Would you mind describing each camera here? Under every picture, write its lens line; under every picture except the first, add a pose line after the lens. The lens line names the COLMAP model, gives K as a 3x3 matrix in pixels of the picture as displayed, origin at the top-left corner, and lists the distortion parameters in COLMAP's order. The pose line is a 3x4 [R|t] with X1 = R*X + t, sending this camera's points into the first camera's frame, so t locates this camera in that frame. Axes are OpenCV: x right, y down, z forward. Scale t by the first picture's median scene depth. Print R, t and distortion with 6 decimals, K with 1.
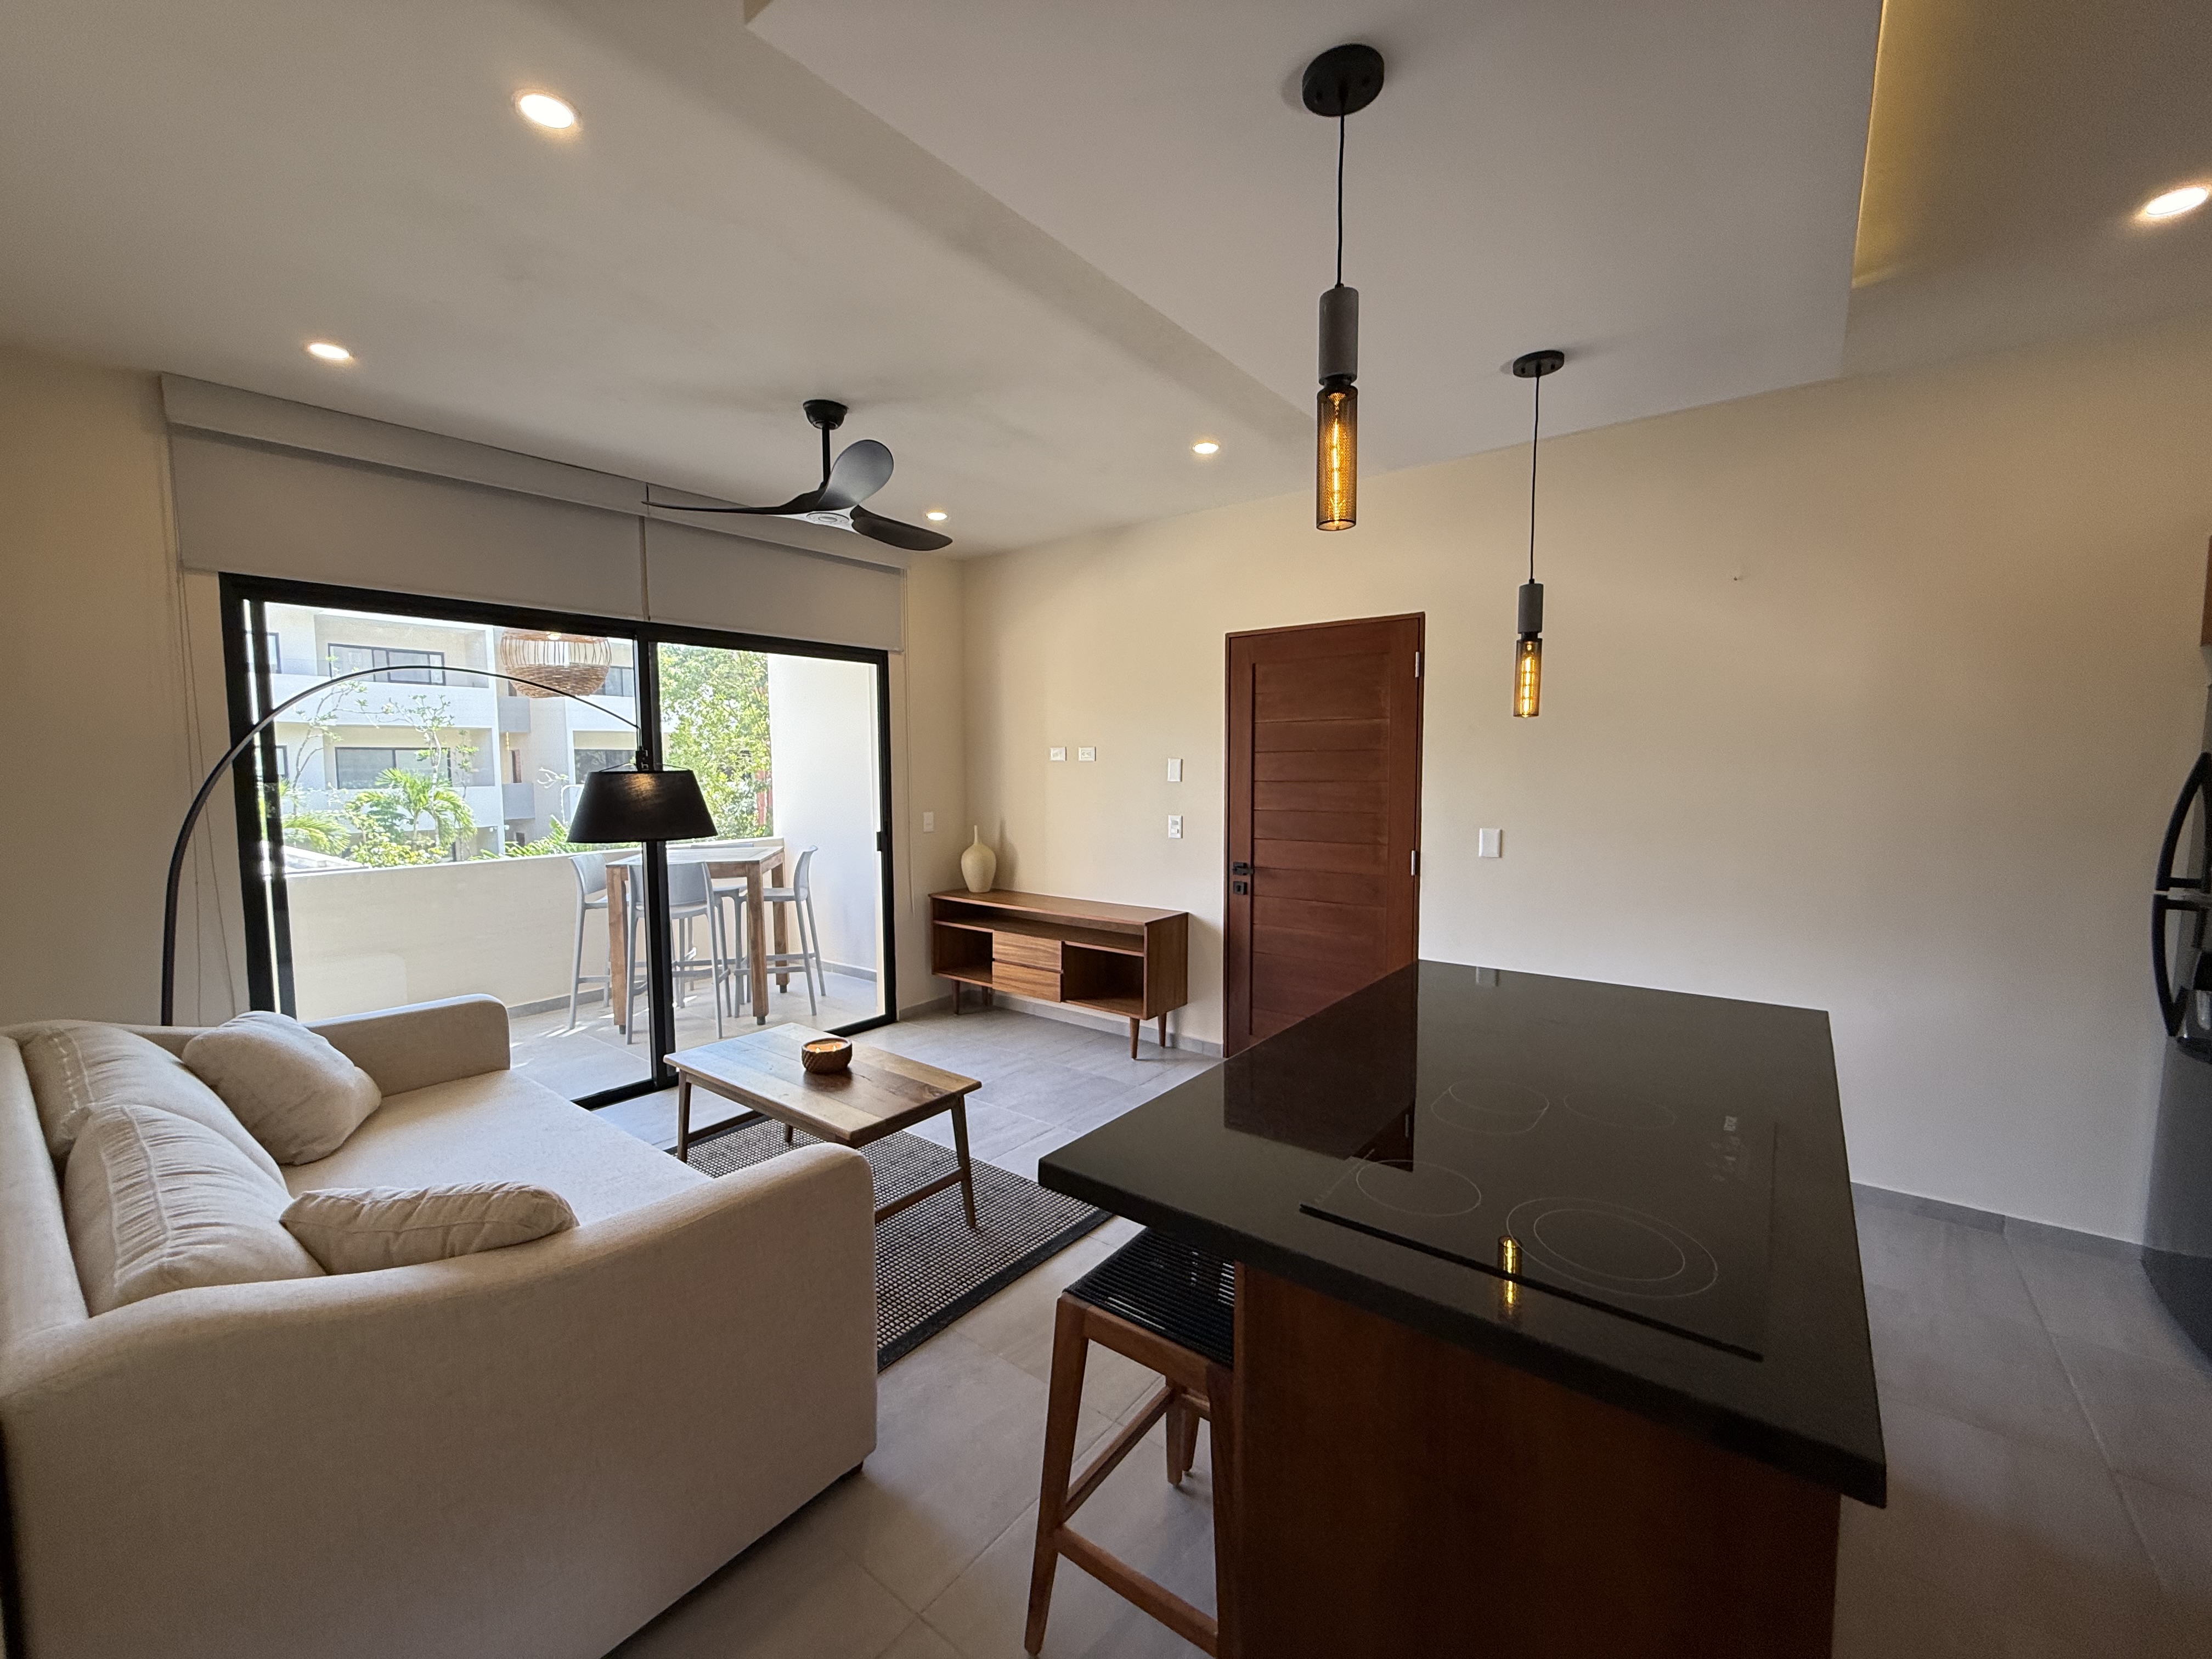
lens RADIAL K [[887.1, 0, 1095.3], [0, 887.1, 828.8], [0, 0, 1]] dist [-0.002050, -0.000157]
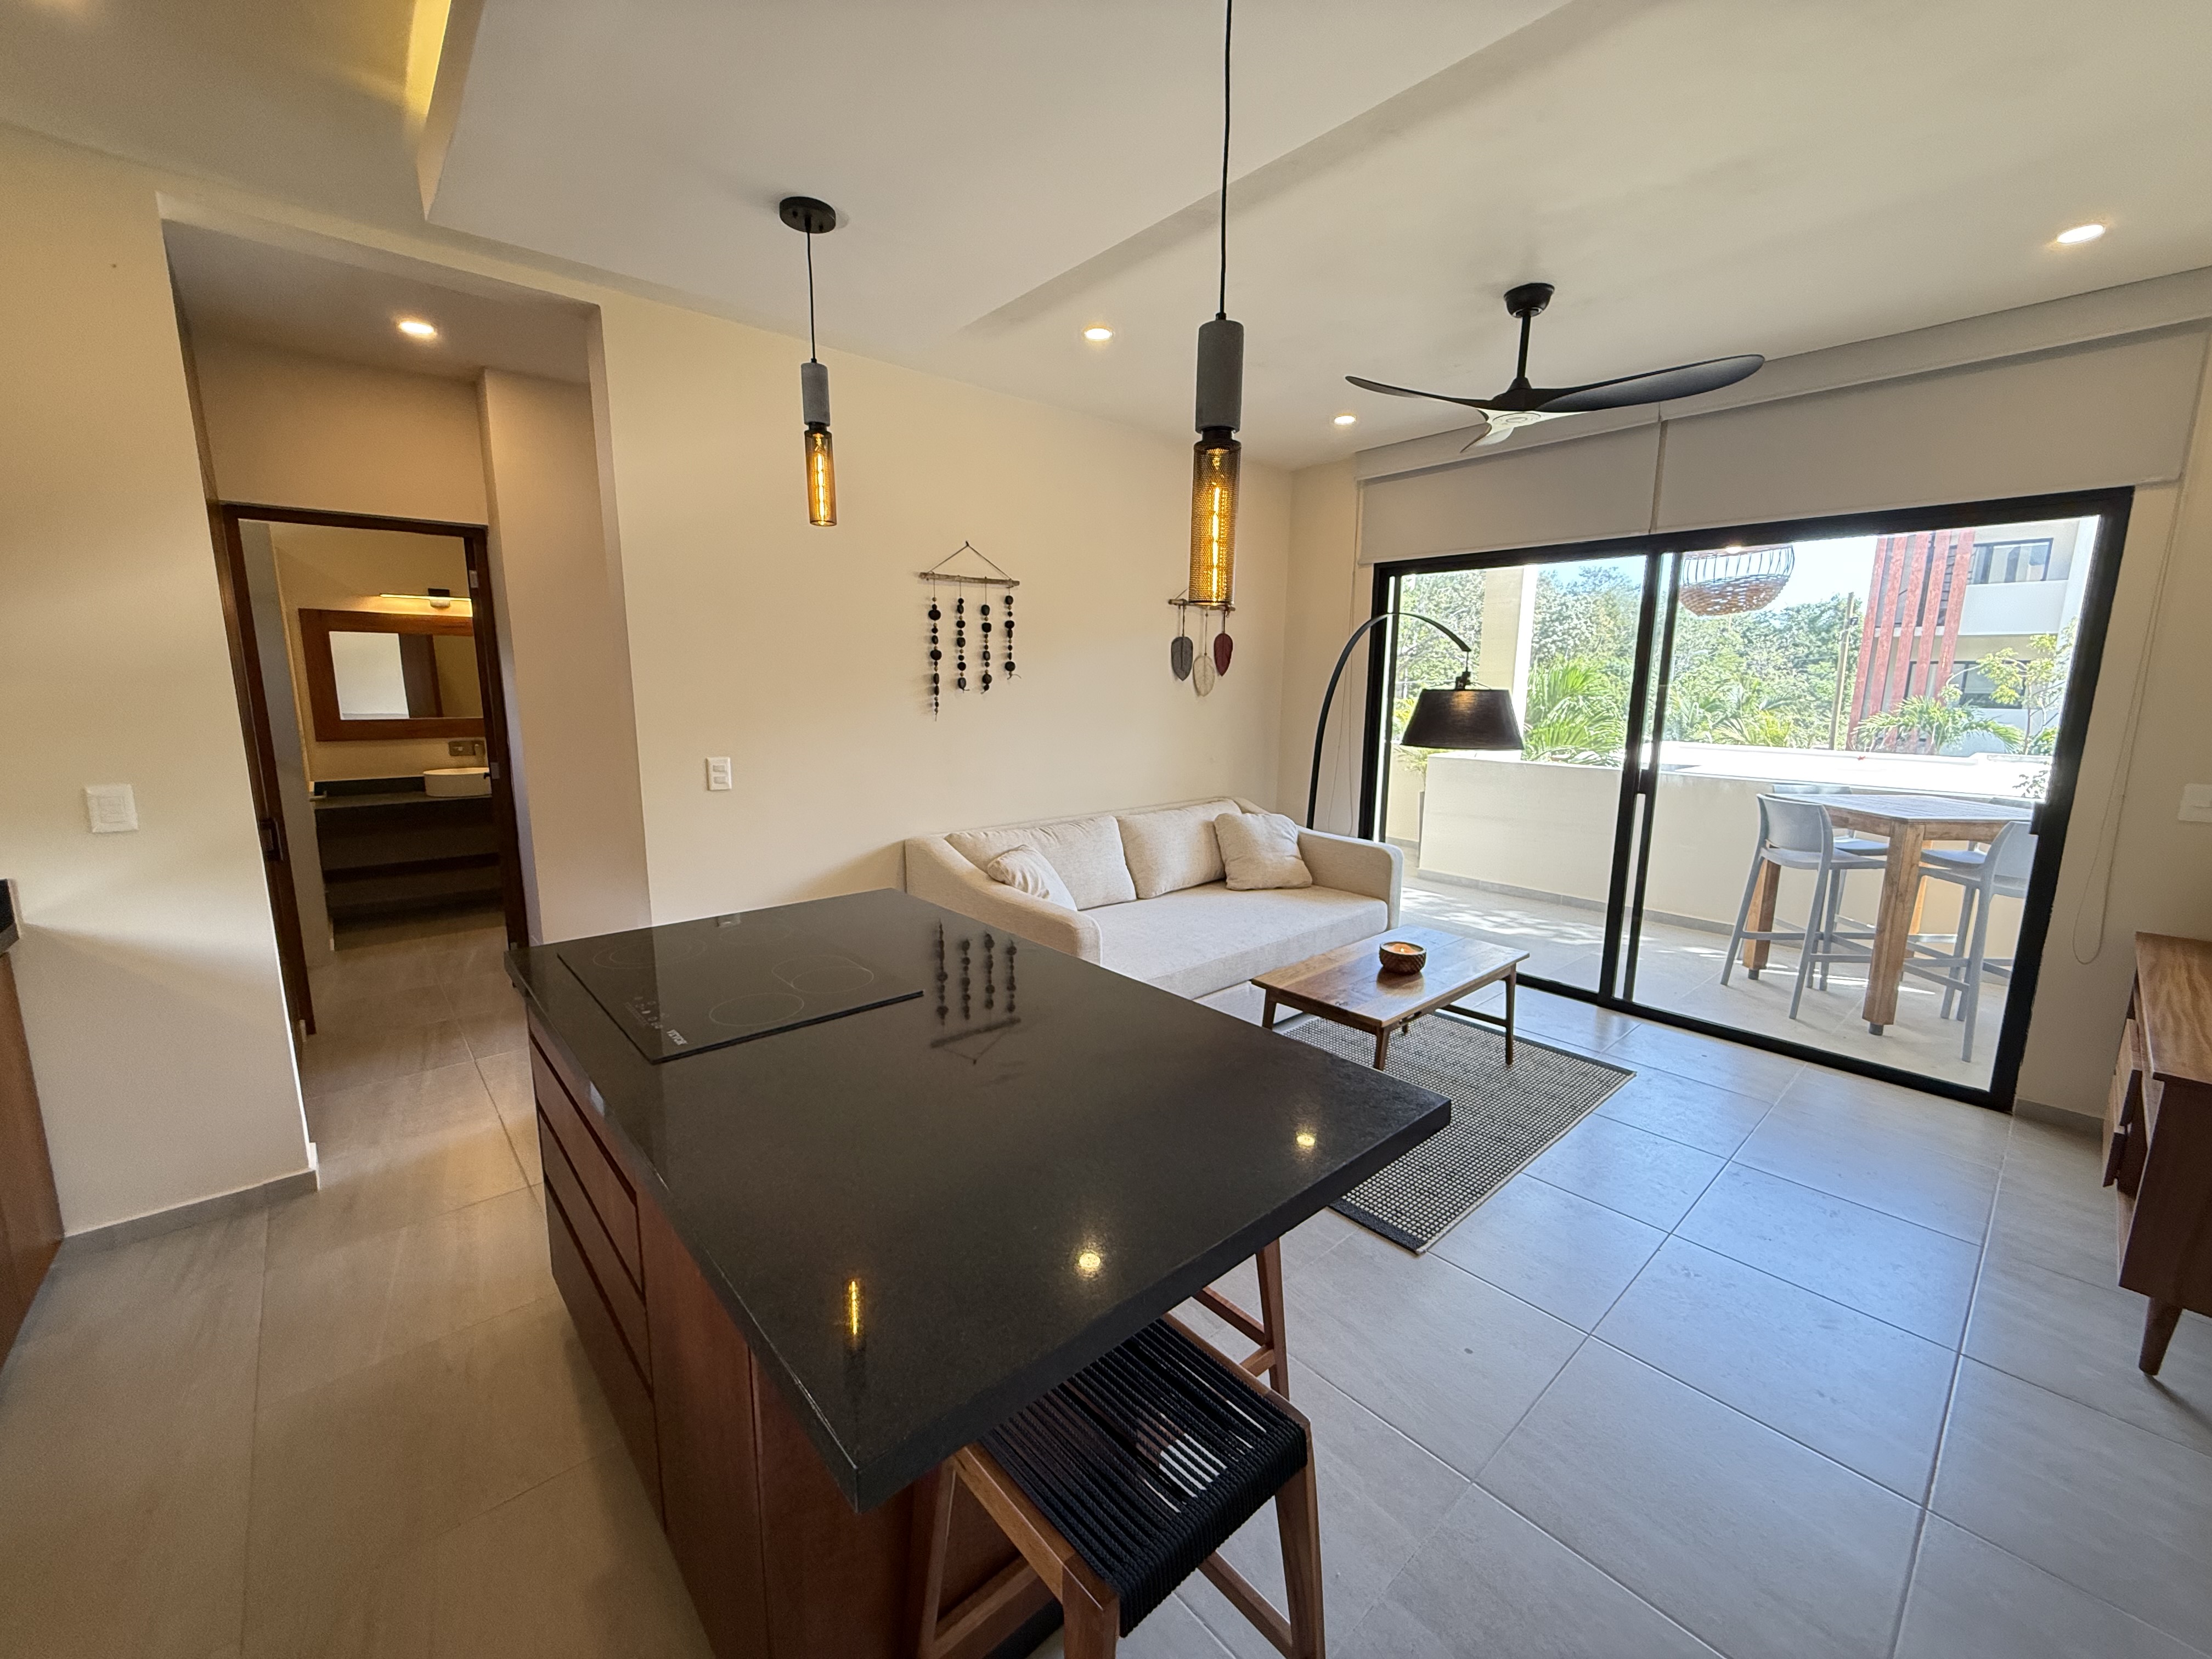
lens RADIAL K [[887.1, 0, 1095.3], [0, 887.1, 828.8], [0, 0, 1]] dist [-0.002050, -0.000157]
pose [[-0.173993, 0.169680, -0.970018, 0.495981], [-0.077569, 0.979621, 0.185274, -0.044236], [0.981687, 0.107479, -0.157285, 0.501289]]
